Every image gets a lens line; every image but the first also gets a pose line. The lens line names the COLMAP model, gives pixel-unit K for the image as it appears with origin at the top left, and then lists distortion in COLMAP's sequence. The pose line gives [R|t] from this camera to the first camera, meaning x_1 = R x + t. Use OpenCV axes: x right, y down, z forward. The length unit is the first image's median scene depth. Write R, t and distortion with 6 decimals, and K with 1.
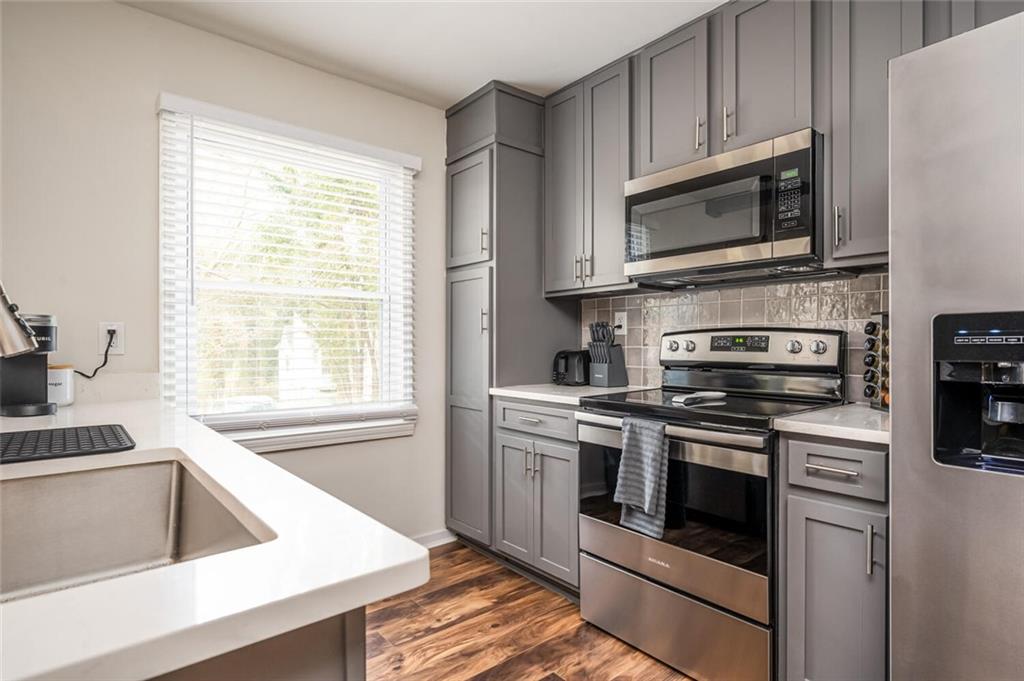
lens RADIAL K [[528.6, 0, 512.2], [0, 528.6, 341.8], [0, 0, 1]] dist [-0.005103, -0.000291]
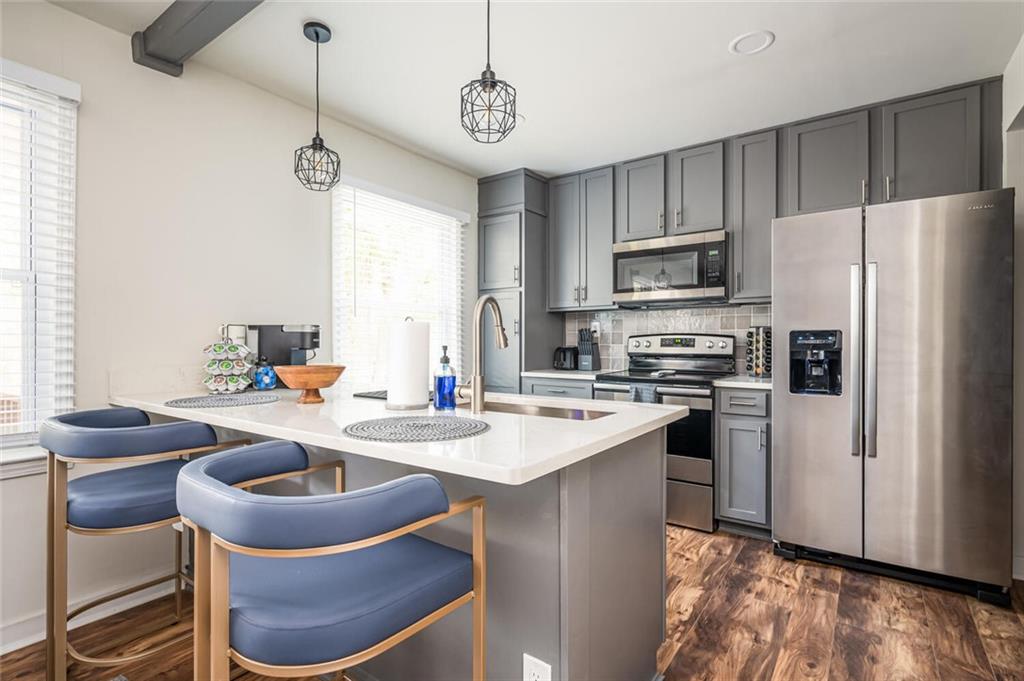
lens RADIAL K [[495.9, 0, 511.6], [0, 495.9, 342.7], [0, 0, 1]] dist [-0.016873, -0.000142]
pose [[0.967849, 0.000018, 0.251533, -0.487129], [-0.001363, 0.999986, 0.005172, -0.003849], [-0.251529, -0.005349, 0.967835, -0.416709]]
